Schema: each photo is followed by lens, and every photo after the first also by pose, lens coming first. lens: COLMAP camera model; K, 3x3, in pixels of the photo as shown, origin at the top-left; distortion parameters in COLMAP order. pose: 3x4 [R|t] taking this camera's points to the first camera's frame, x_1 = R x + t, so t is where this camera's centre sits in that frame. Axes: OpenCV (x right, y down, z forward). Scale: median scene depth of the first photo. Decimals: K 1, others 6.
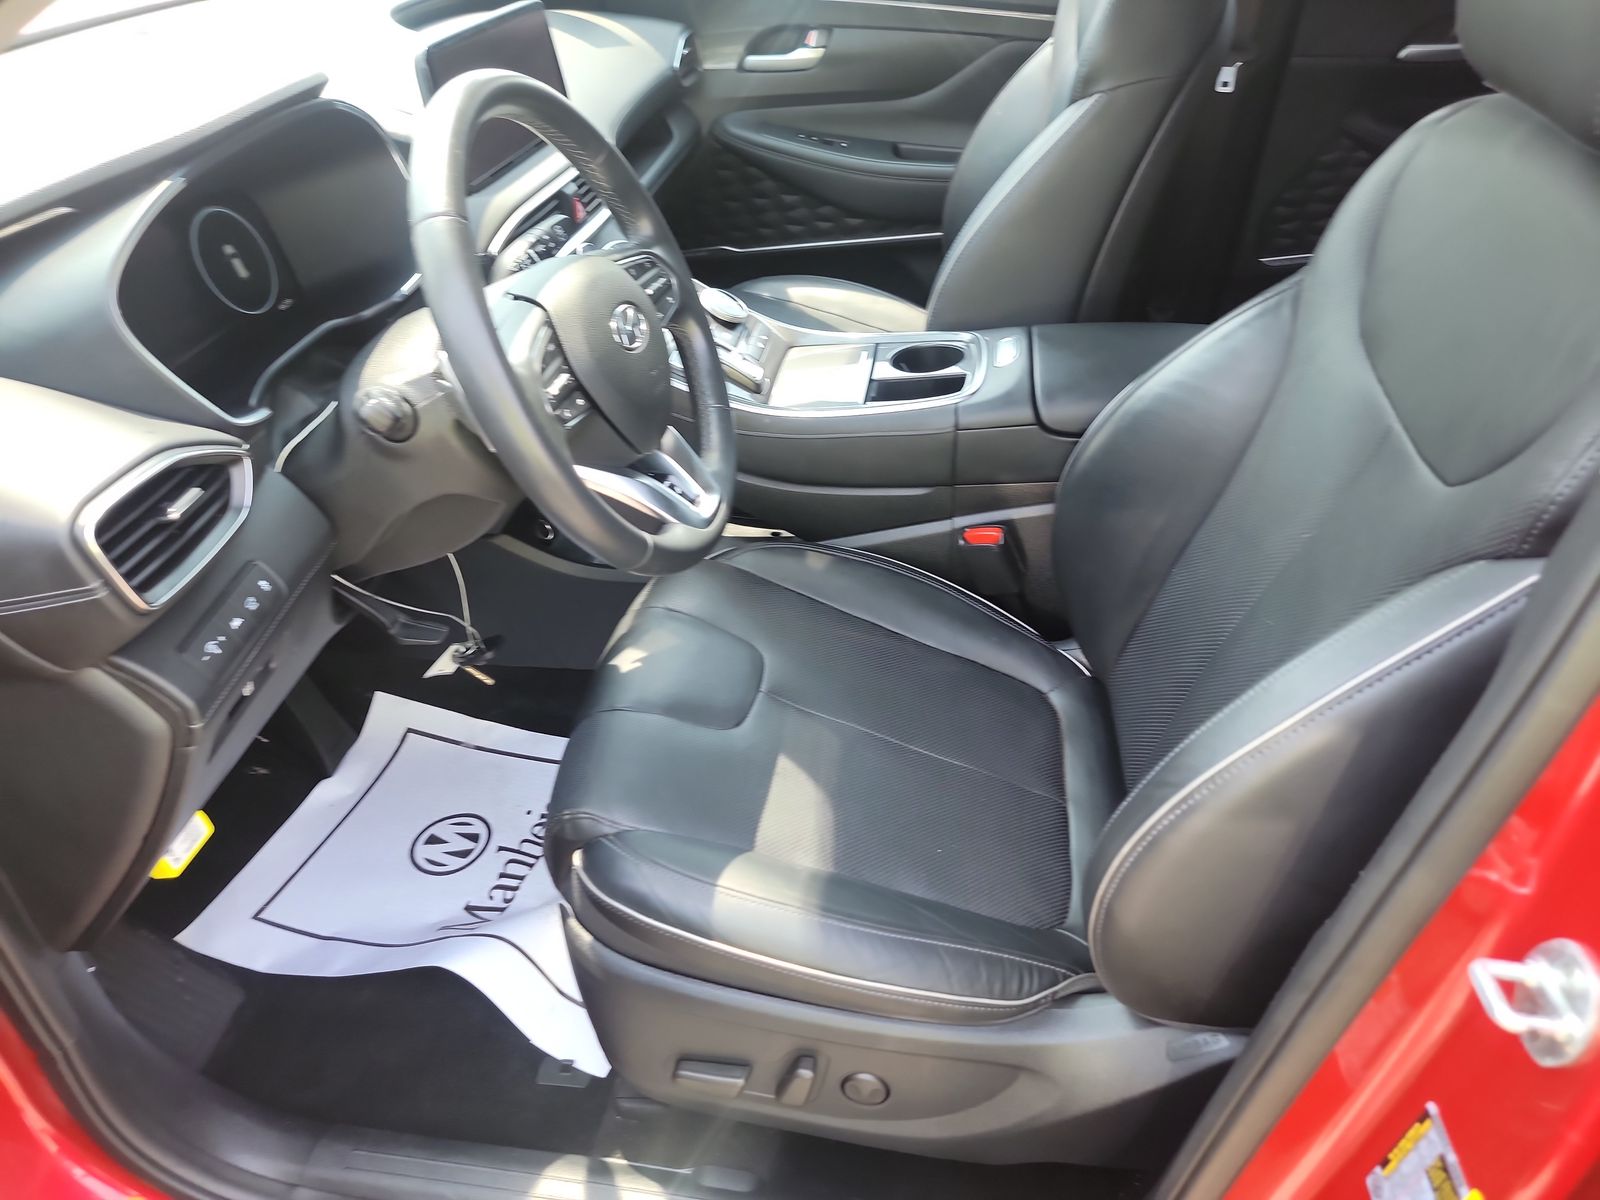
lens RADIAL K [[1134.5, 0, 795.7], [0, 1134.5, 591.3], [0, 0, 1]] dist [0.032111, -0.009972]
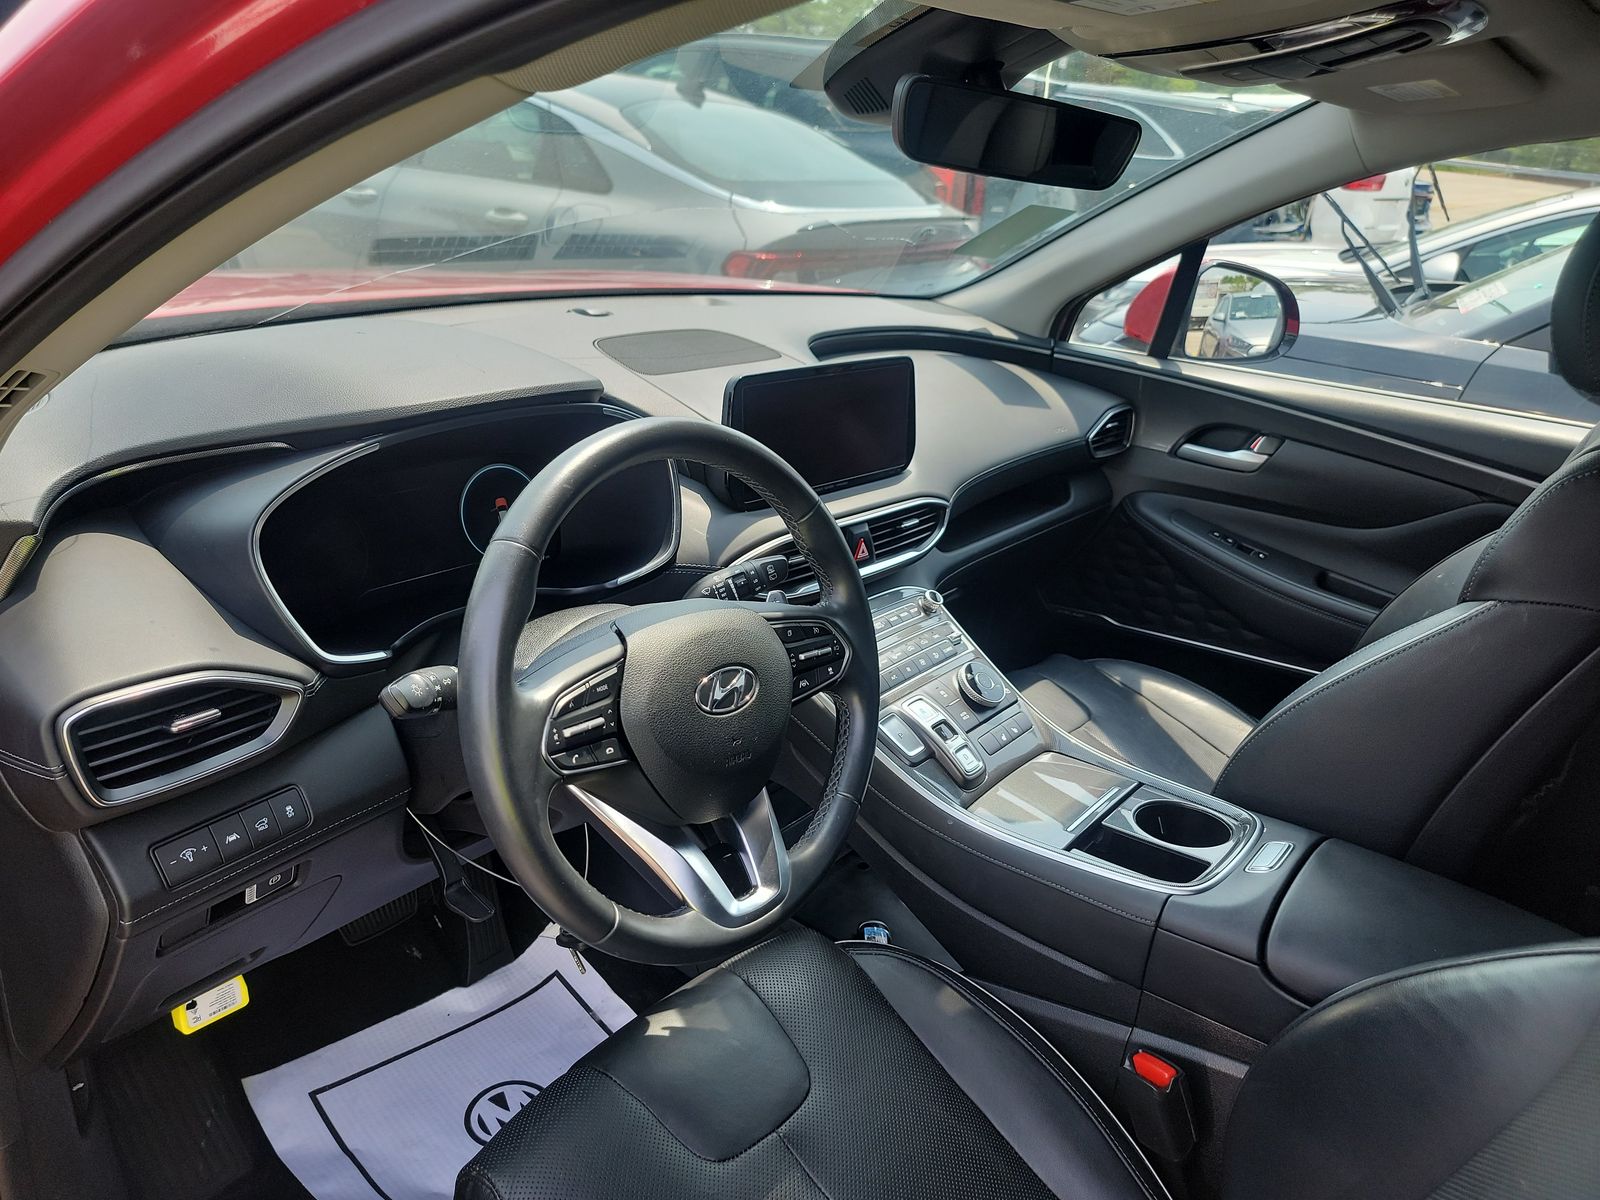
lens RADIAL K [[1134.5, 0, 808.6], [0, 1134.5, 602.9], [0, 0, 1]] dist [0.032111, -0.009972]
pose [[0.855567, 0.299977, -0.421922, 0.195893], [-0.390033, 0.909419, -0.144328, -0.132167], [0.340409, 0.288046, 0.895071, 0.119038]]
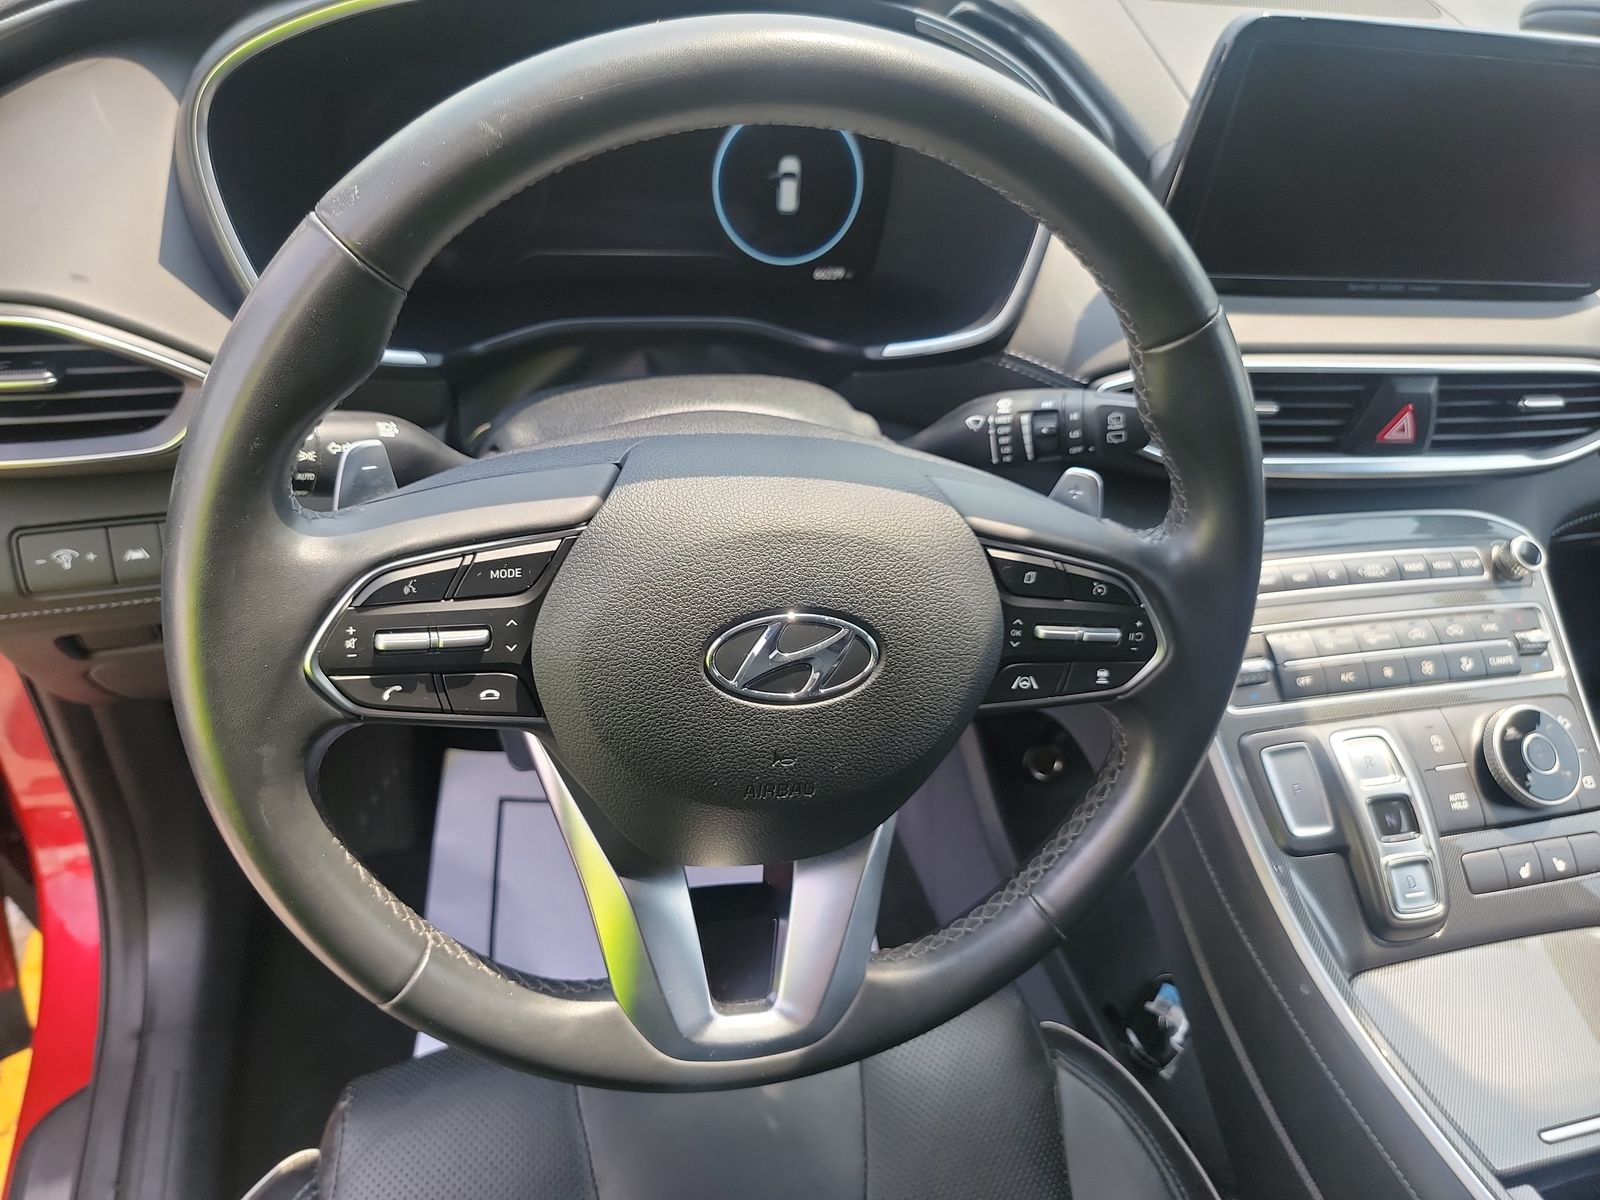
lens RADIAL K [[1134.5, 0, 792.2], [0, 1134.5, 597.1], [0, 0, 1]] dist [0.032111, -0.009972]
pose [[0.382881, 0.669322, -0.636718, 0.081760], [-0.639308, 0.689512, 0.340381, -0.278233], [0.666849, 0.276733, 0.691904, 0.480030]]
